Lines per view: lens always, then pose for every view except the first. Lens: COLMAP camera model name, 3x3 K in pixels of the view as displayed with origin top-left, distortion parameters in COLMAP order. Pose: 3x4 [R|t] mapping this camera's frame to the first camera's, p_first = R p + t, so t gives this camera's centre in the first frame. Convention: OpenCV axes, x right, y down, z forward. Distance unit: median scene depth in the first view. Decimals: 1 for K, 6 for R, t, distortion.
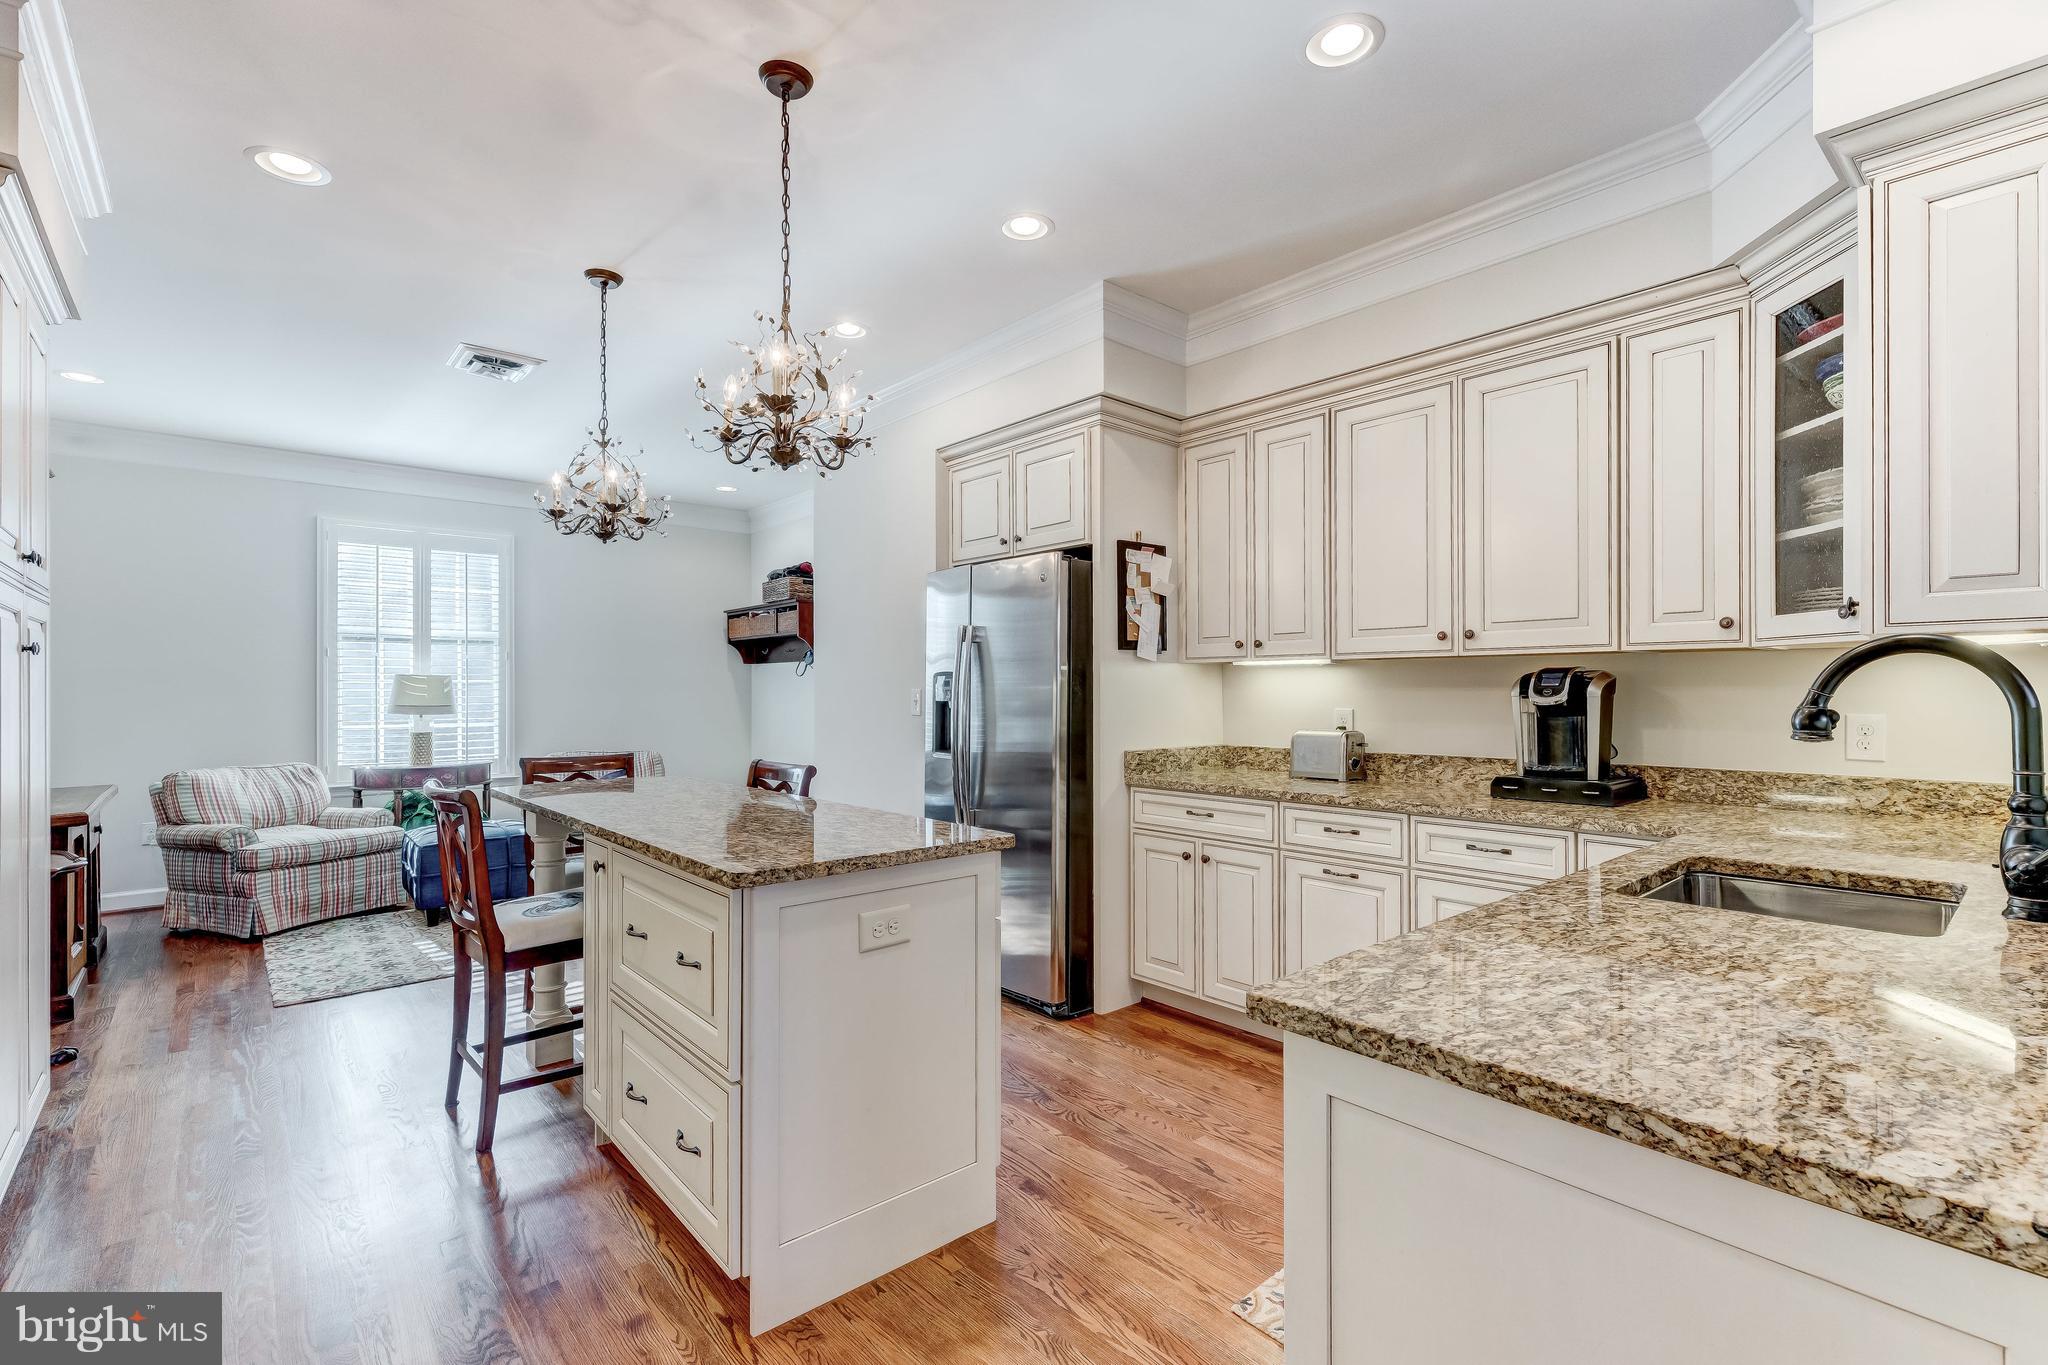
lens RADIAL K [[923.4, 0, 1029.5], [0, 923.4, 686.6], [0, 0, 1]] dist [0.000912, -0.000061]
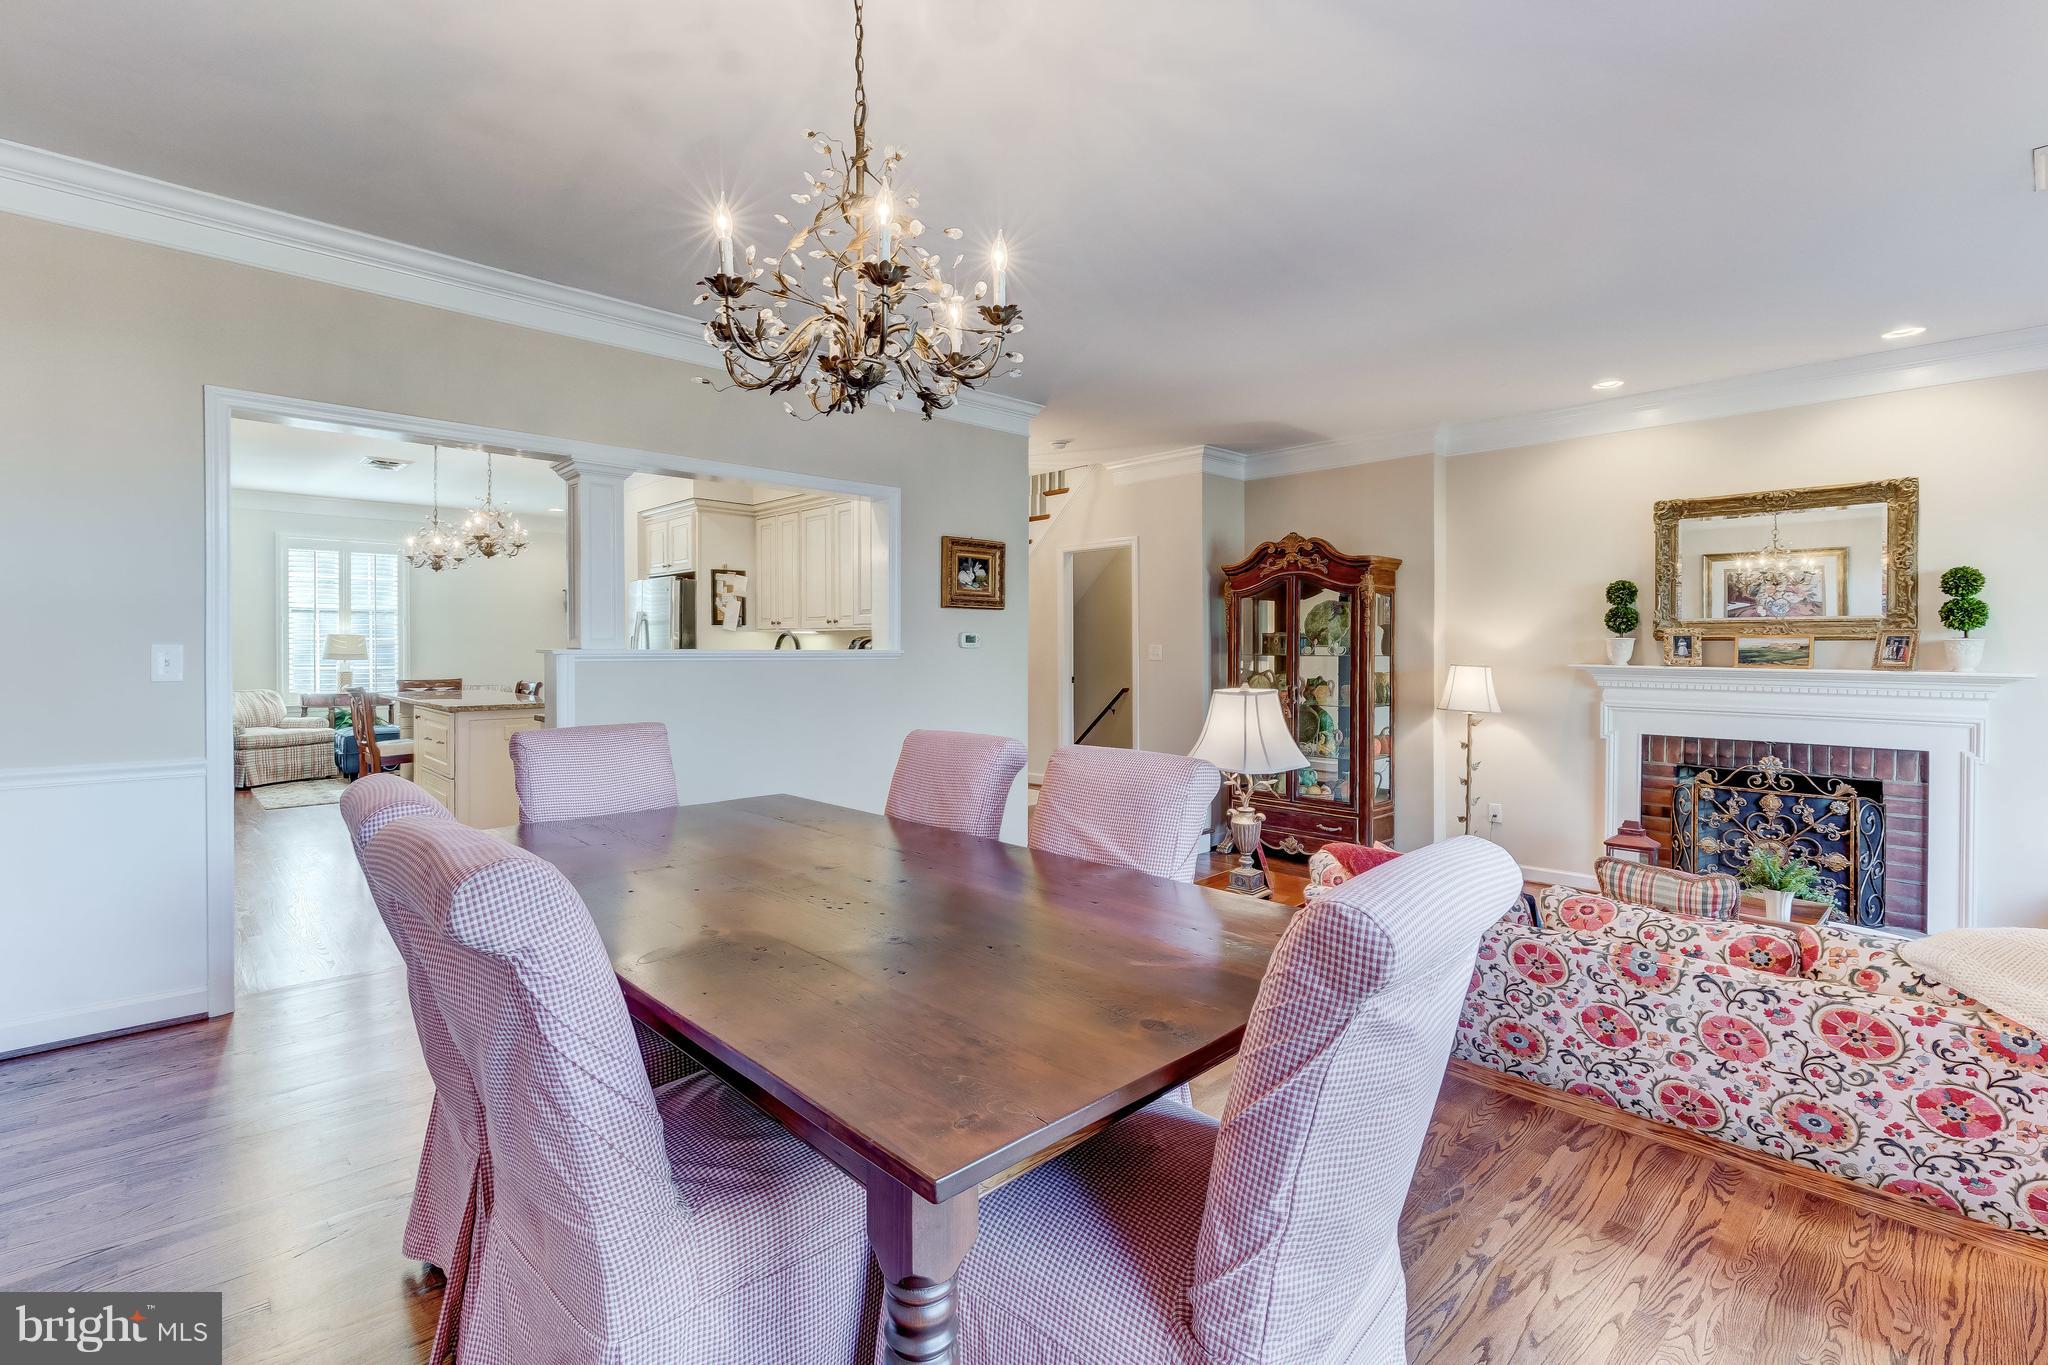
lens RADIAL K [[913.9, 0, 1019.7], [0, 913.9, 659.5], [0, 0, 1]] dist [-0.000200, 0.000190]
pose [[0.998721, 0.002211, 0.050515, 0.545084], [-0.003092, 0.999844, 0.017369, -0.002233], [-0.050468, -0.017503, 0.998572, -0.813520]]
